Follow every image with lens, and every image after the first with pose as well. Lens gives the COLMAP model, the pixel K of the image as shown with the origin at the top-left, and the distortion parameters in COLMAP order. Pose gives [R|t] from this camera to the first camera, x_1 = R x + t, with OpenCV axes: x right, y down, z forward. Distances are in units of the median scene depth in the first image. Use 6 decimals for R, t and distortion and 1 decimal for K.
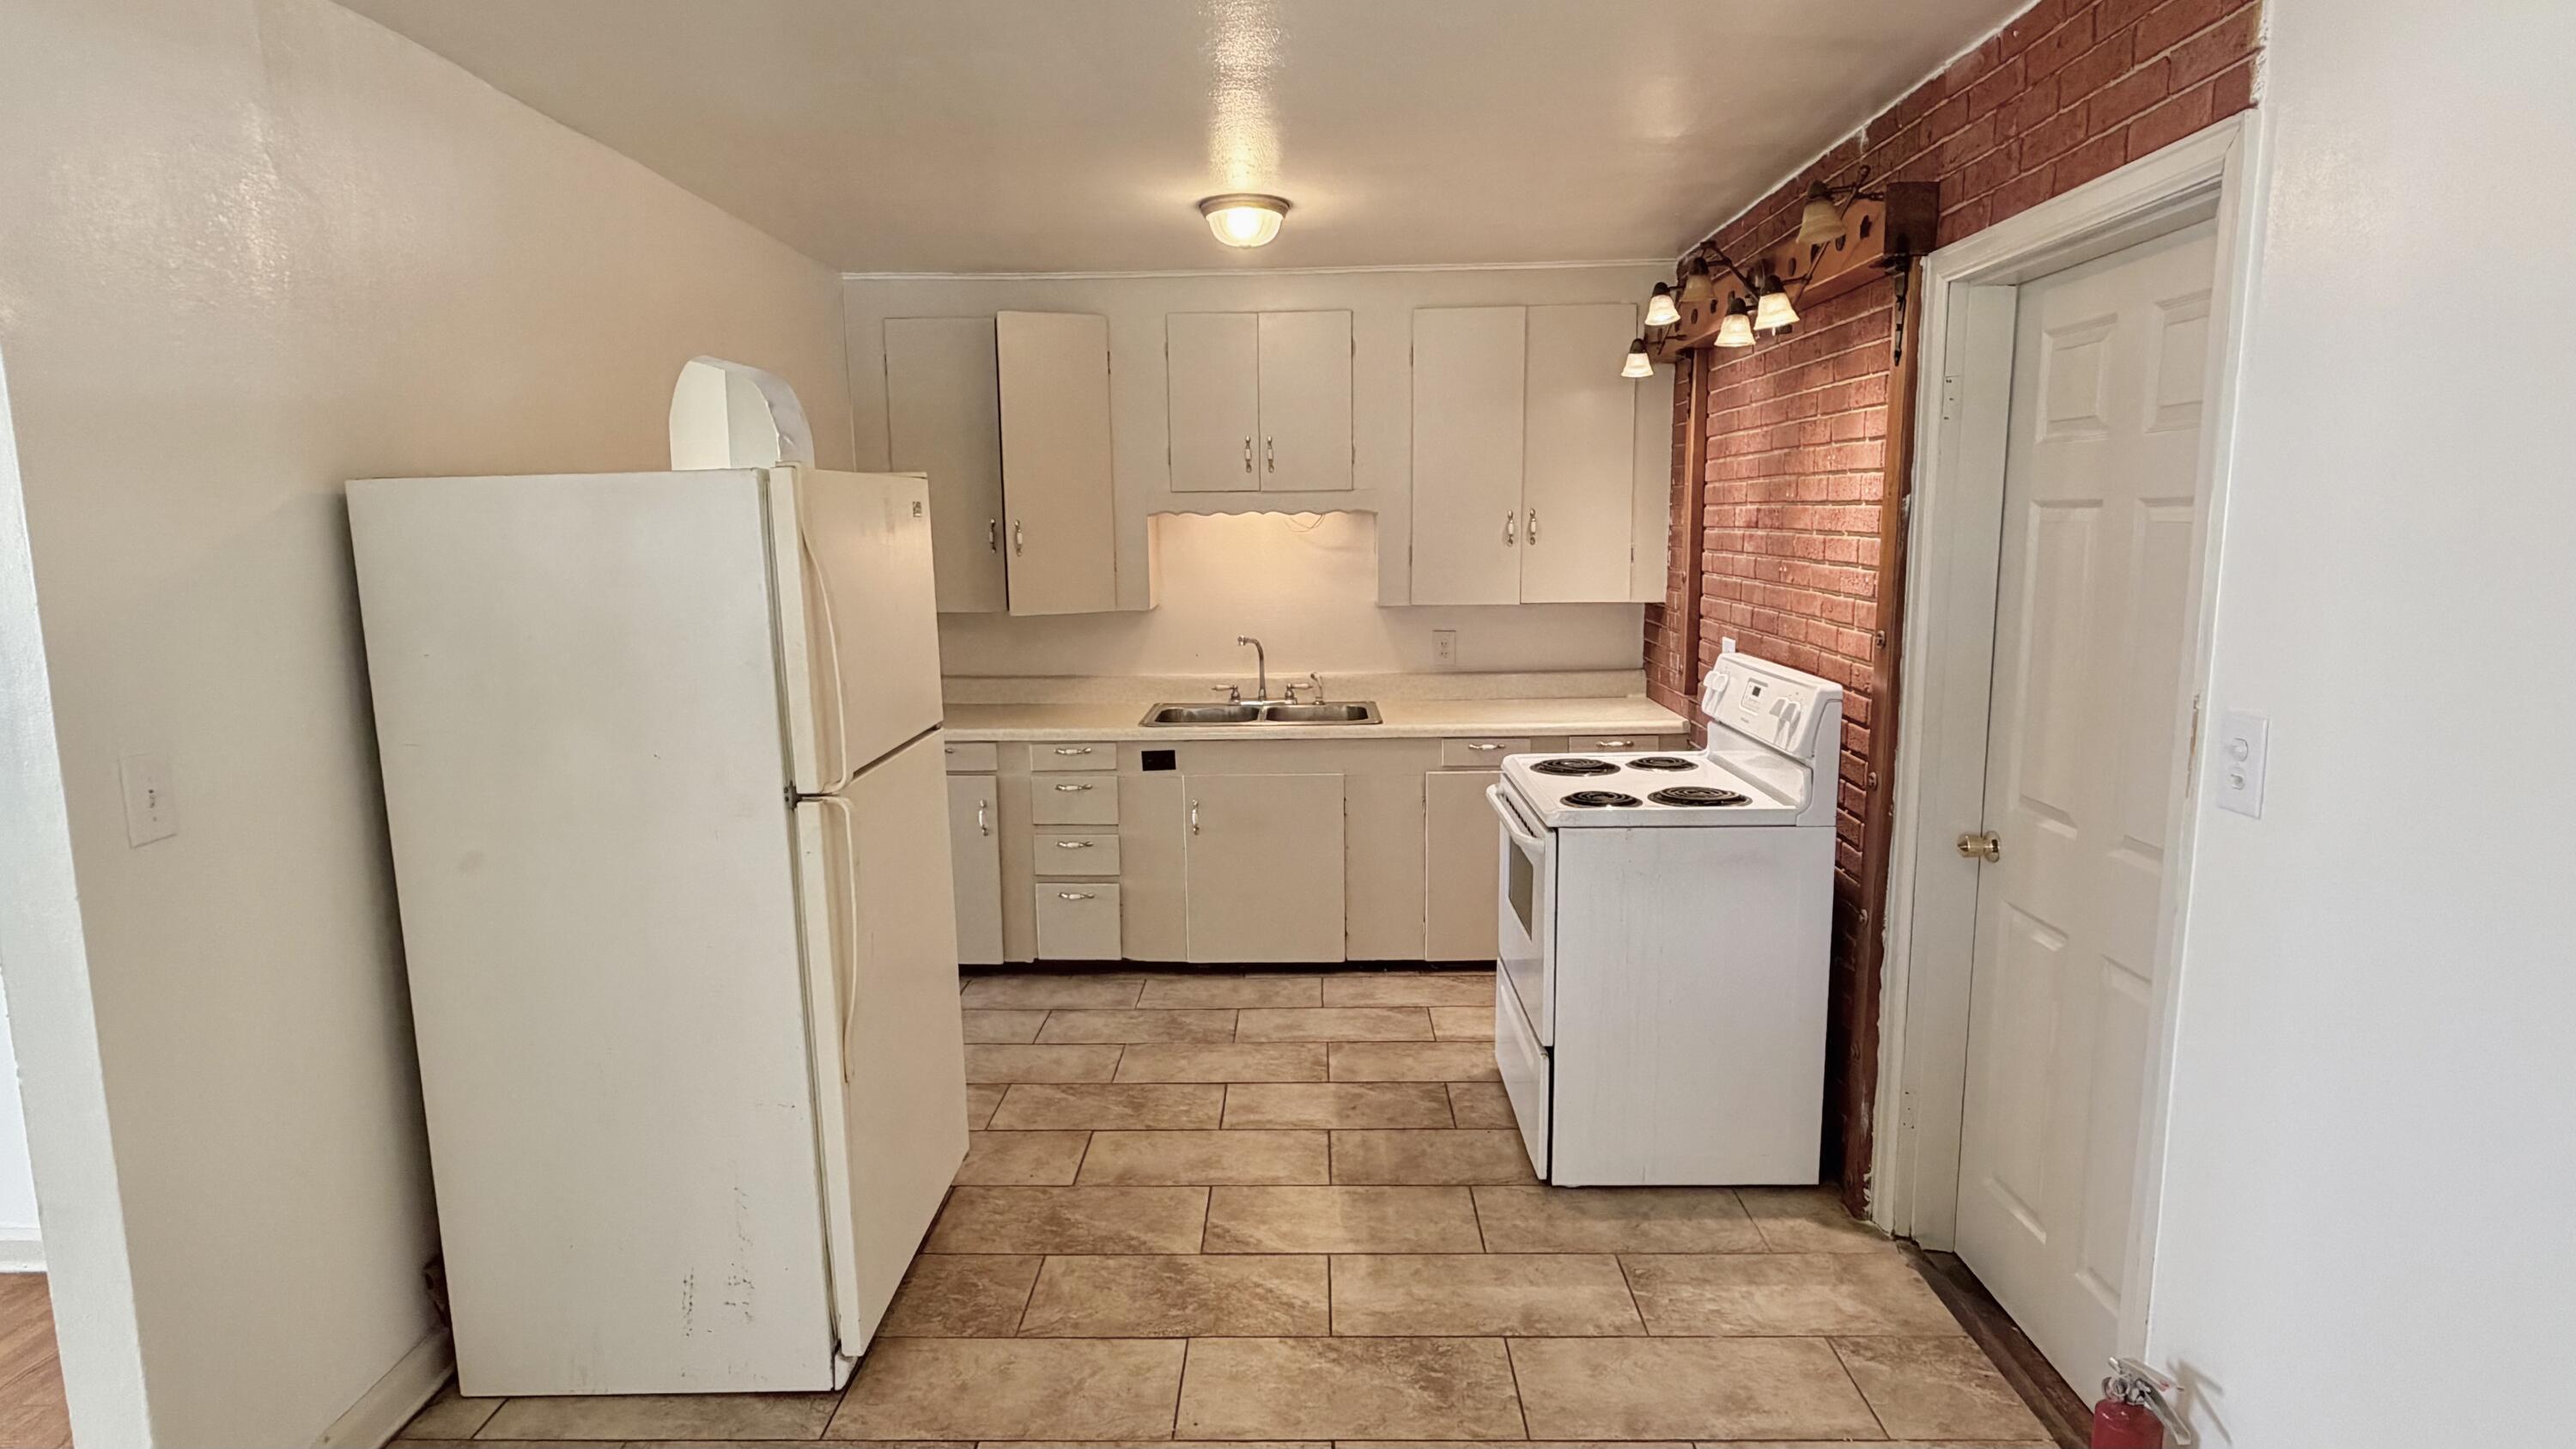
lens RADIAL K [[1404.0, 0, 1288.0], [0, 1404.0, 724.5], [0, 0, 1]] dist [-0.000166, -0.000060]
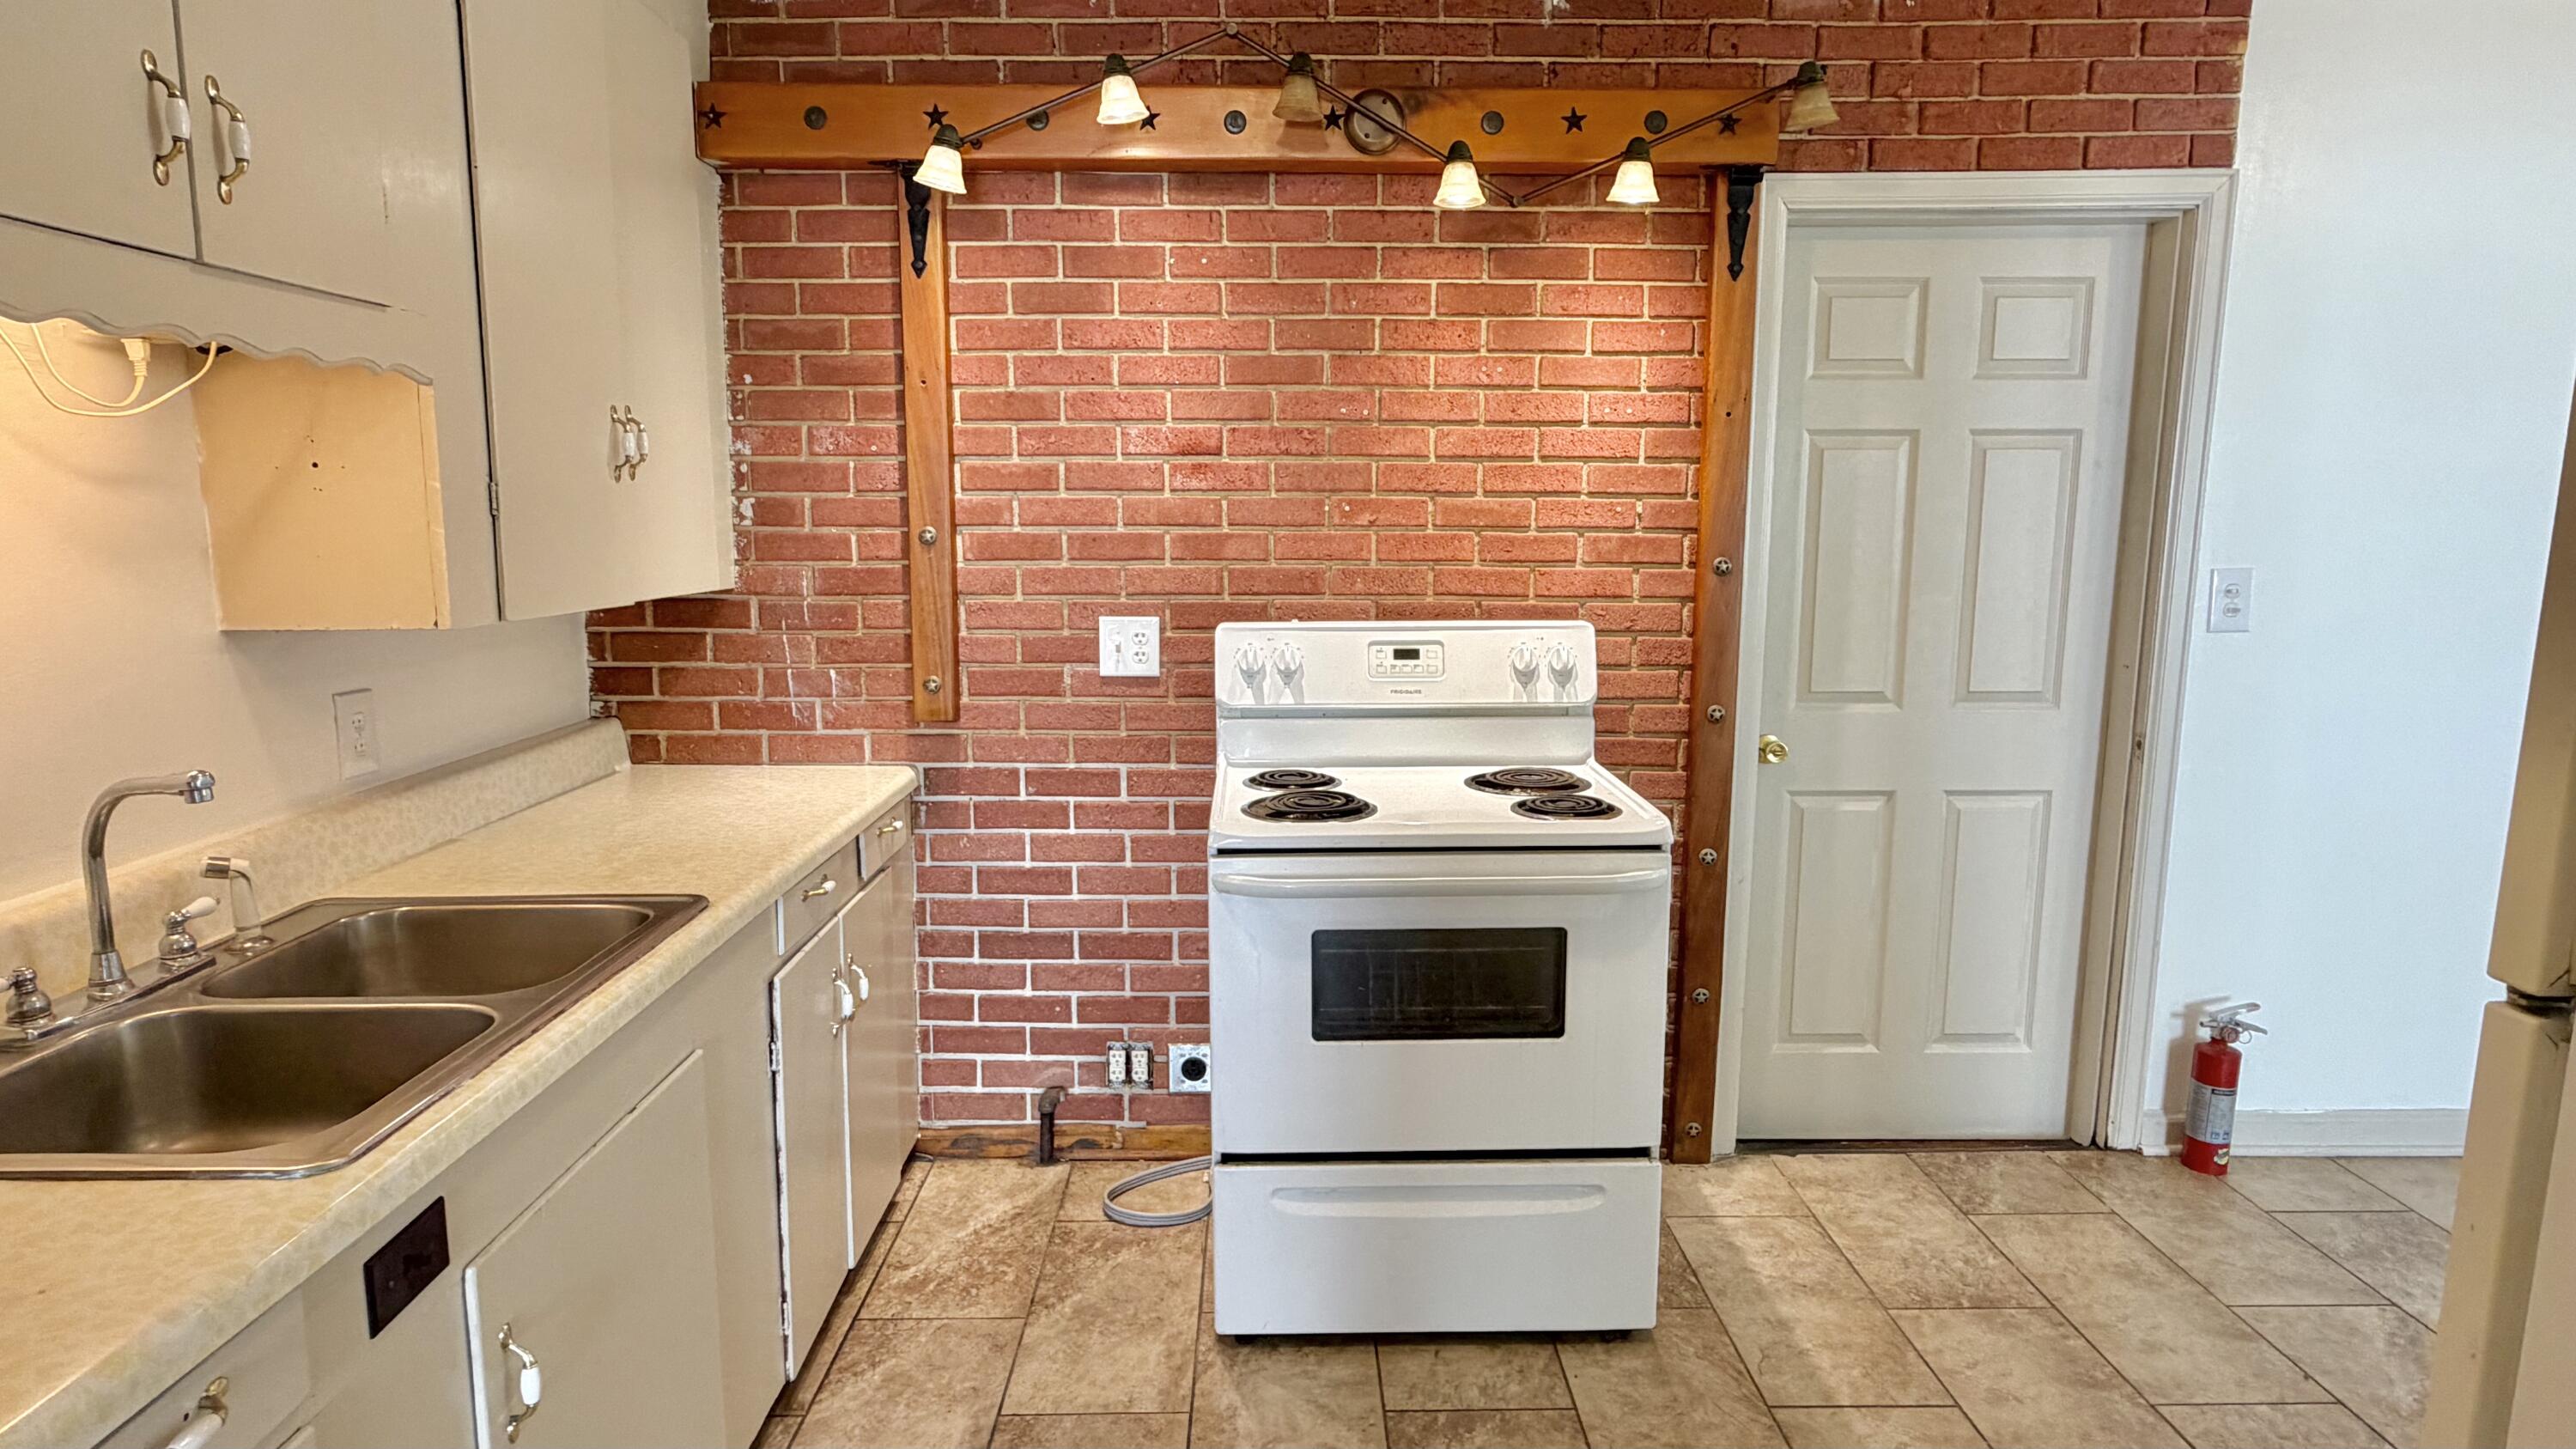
lens RADIAL K [[1412.7, 0, 1288.0], [0, 1412.7, 724.5], [0, 0, 1]] dist [0.000475, 0.000101]
pose [[-0.028616, -0.137915, 0.990031, -0.570475], [0.144821, 0.979414, 0.140622, -0.139888], [-0.989044, 0.147401, -0.008054, 1.376079]]
